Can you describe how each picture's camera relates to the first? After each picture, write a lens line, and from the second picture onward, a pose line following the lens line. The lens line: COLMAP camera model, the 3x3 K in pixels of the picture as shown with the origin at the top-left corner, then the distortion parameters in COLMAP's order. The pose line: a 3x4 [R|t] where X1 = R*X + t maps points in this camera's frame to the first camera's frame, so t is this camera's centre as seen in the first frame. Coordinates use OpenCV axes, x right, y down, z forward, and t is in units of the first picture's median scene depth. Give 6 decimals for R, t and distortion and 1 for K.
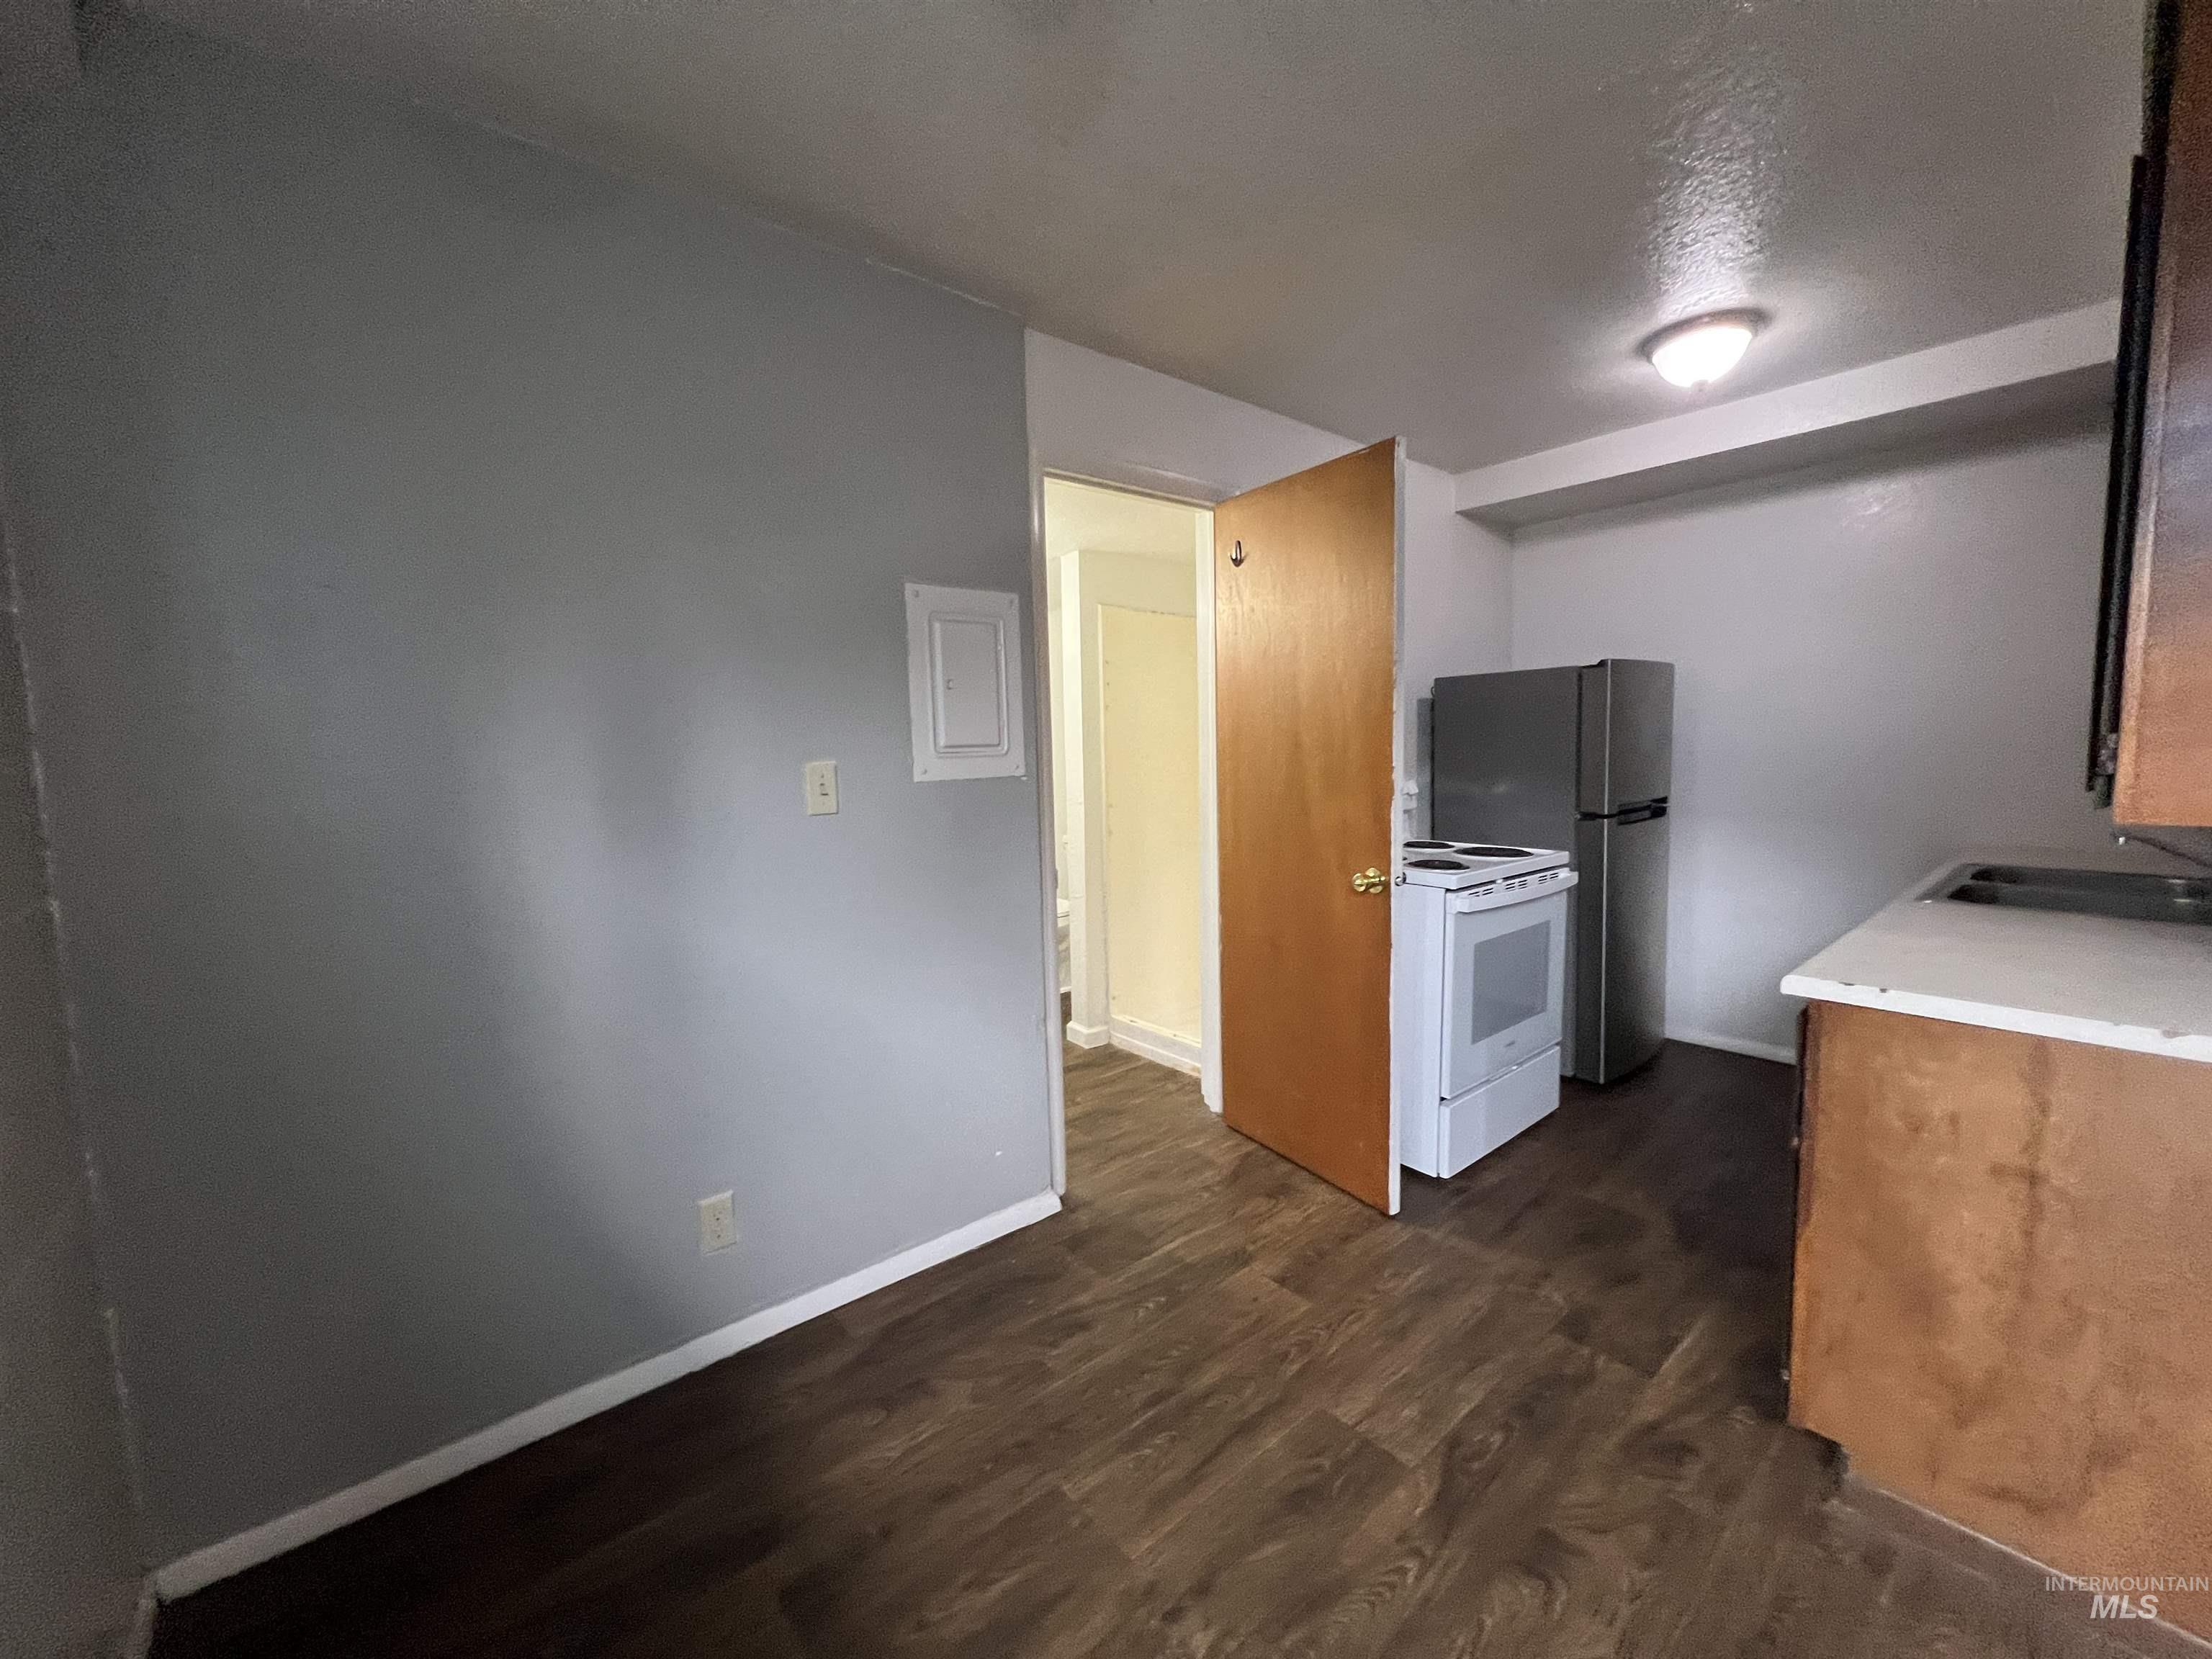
lens RADIAL K [[883.5, 0, 1098.6], [0, 883.5, 824.0], [0, 0, 1]] dist [-0.001117, 0.000042]
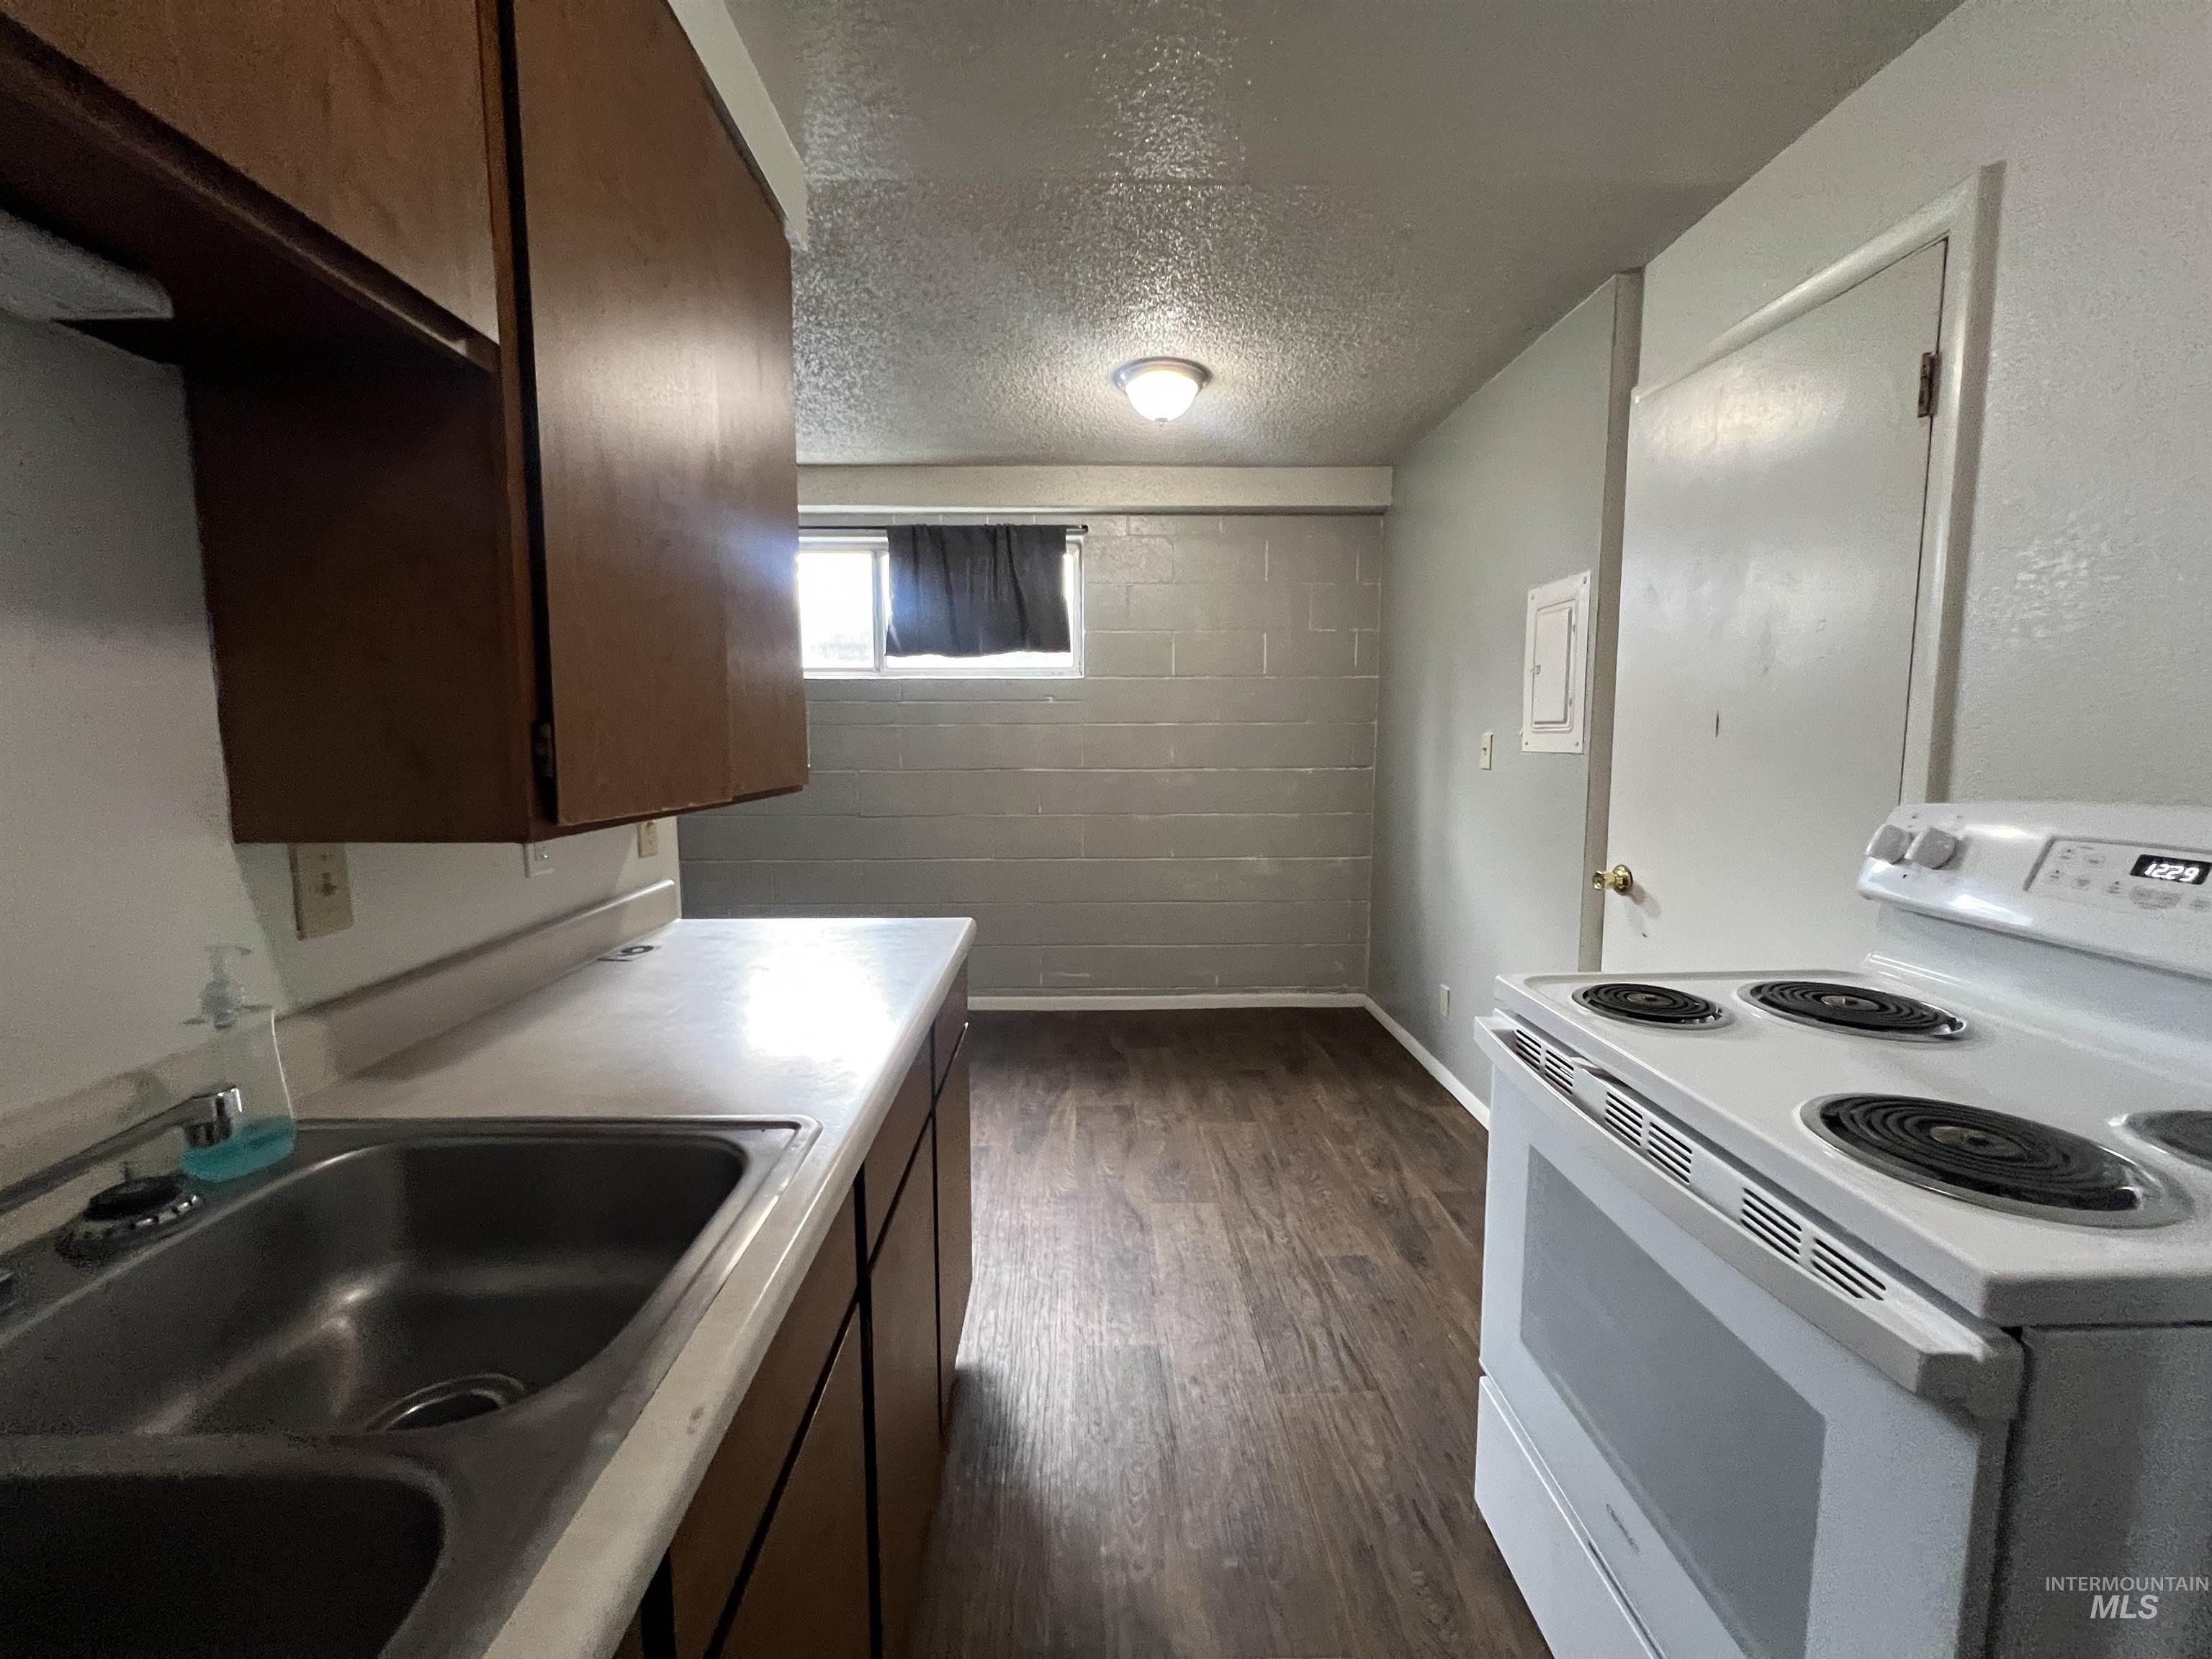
lens RADIAL K [[899.2, 0, 1084.3], [0, 899.2, 835.5], [0, 0, 1]] dist [-0.001783, -0.000144]
pose [[-0.636437, 0.114315, -0.762811, 1.248514], [-0.052840, 0.980172, 0.190976, -0.151673], [0.769517, 0.161851, -0.617777, 1.431781]]
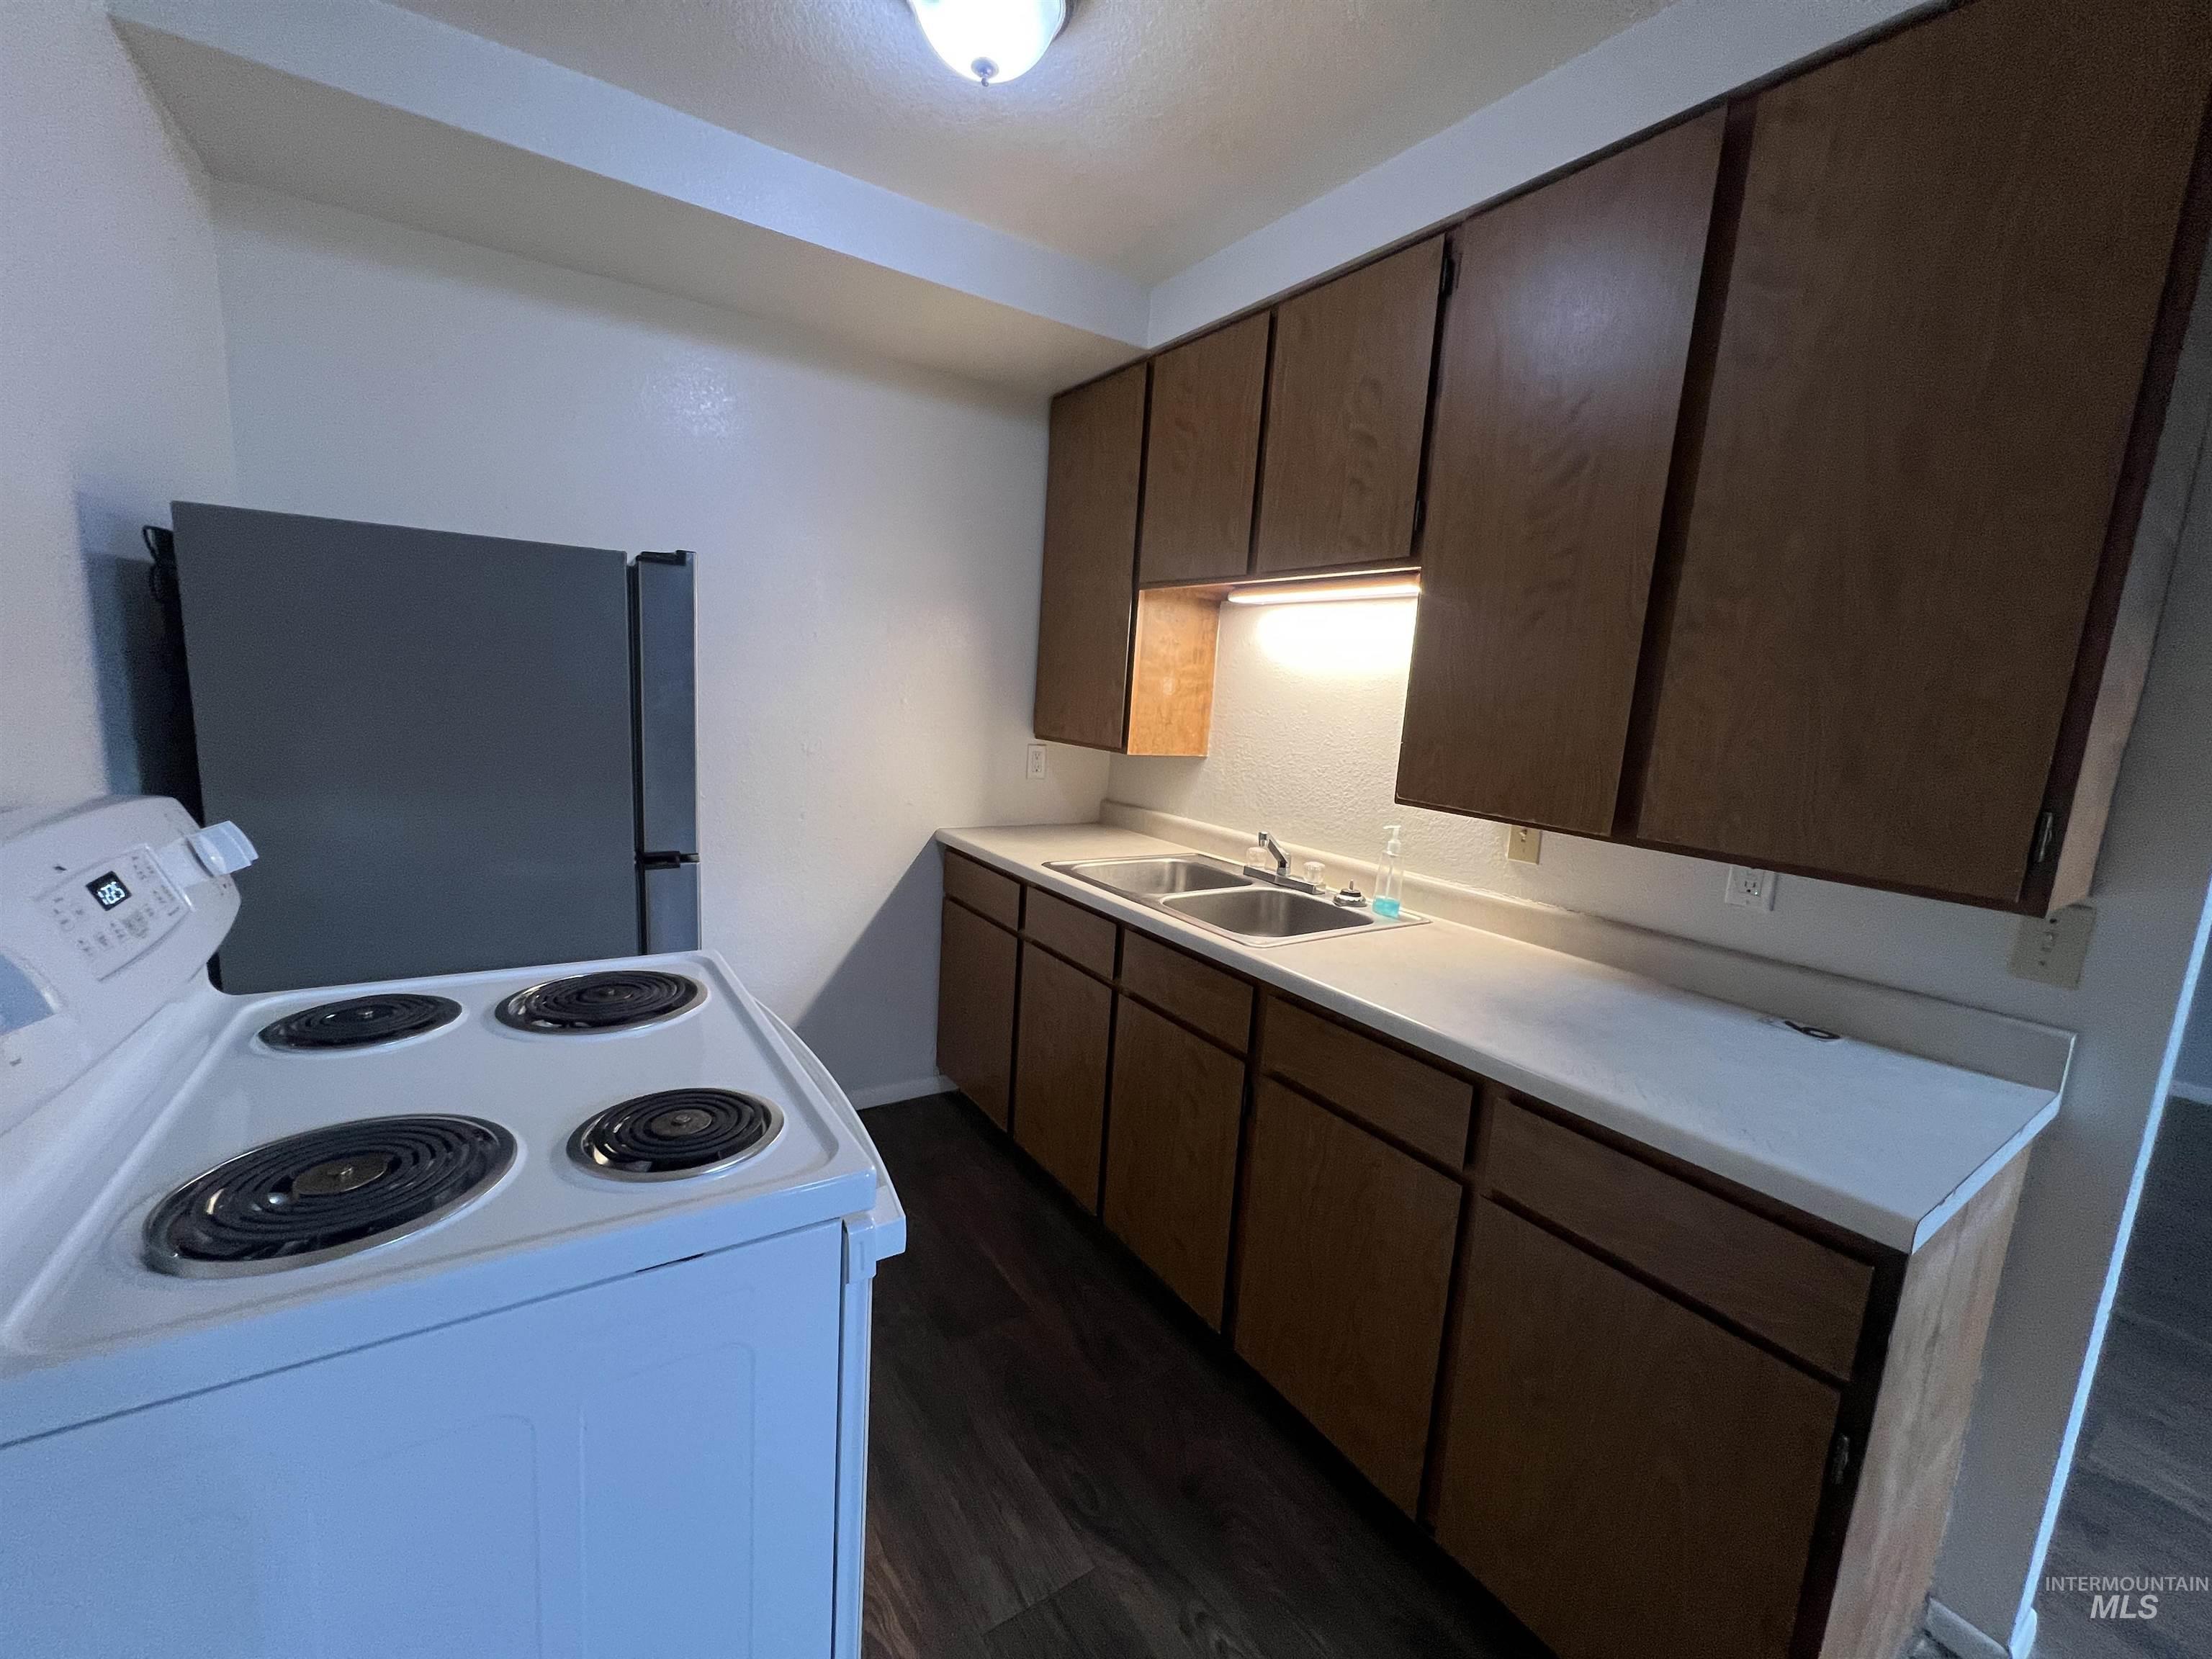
lens RADIAL K [[883.5, 0, 1098.6], [0, 883.5, 824.0], [0, 0, 1]] dist [-0.001117, 0.000042]
pose [[0.110584, -0.118757, 0.986746, 0.130535], [0.027846, 0.992816, 0.116367, -0.131659], [-0.993477, 0.014608, 0.113096, 1.103770]]
